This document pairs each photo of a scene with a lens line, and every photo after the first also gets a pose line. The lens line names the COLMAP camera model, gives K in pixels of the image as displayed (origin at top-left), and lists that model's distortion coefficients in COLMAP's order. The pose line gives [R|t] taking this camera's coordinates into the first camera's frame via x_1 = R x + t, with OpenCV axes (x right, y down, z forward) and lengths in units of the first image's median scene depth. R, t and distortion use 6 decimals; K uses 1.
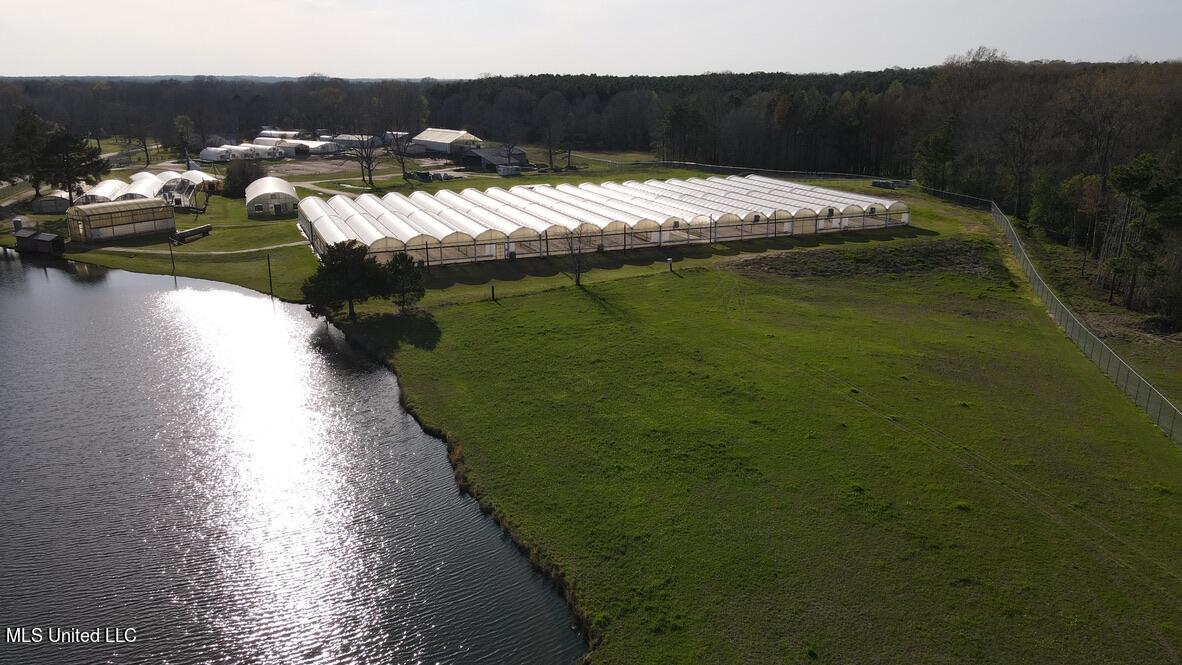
lens RADIAL K [[876.7, 0, 593.9], [0, 876.7, 331.0], [0, 0, 1]] dist [-0.004823, 0.044879]
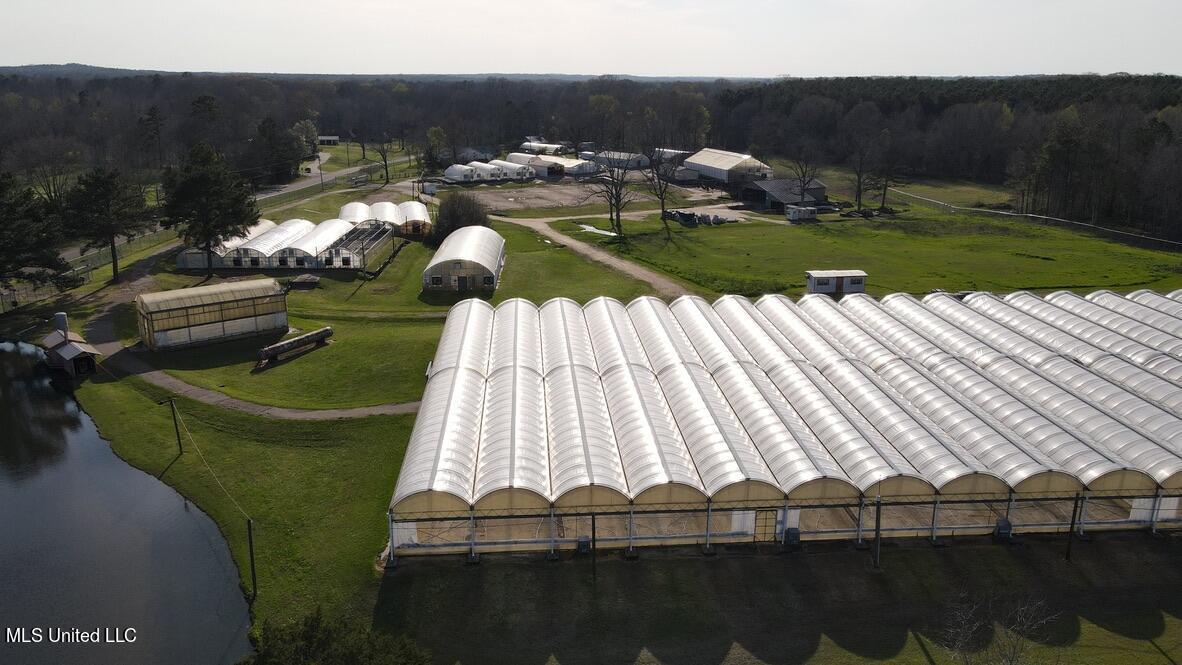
lens RADIAL K [[876.7, 0, 593.9], [0, 876.7, 331.0], [0, 0, 1]] dist [-0.004823, 0.044879]
pose [[0.947705, 0.094953, -0.304695, -0.043322], [-0.094295, 0.995401, 0.016908, -0.128912], [0.304899, 0.012708, 0.952300, 0.378371]]
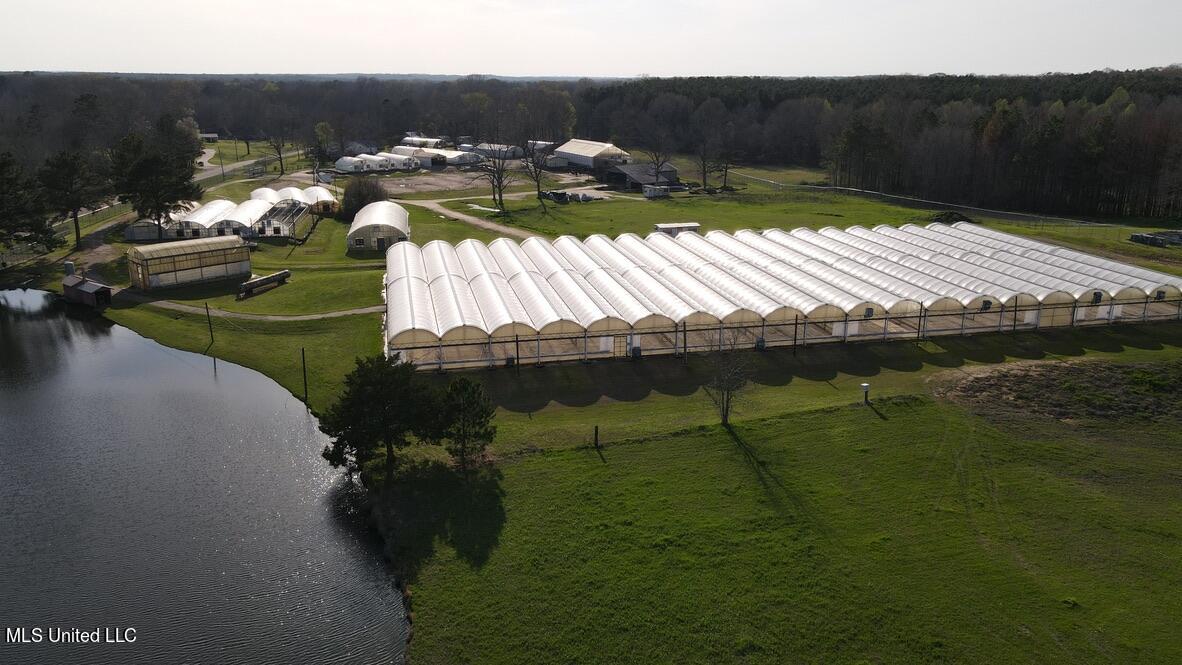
lens RADIAL K [[876.7, 0, 593.9], [0, 876.7, 331.0], [0, 0, 1]] dist [-0.004823, 0.044879]
pose [[0.984480, 0.053796, -0.167050, -0.005063], [-0.053491, 0.998548, 0.006325, -0.073234], [0.167148, 0.002709, 0.985928, 0.192672]]
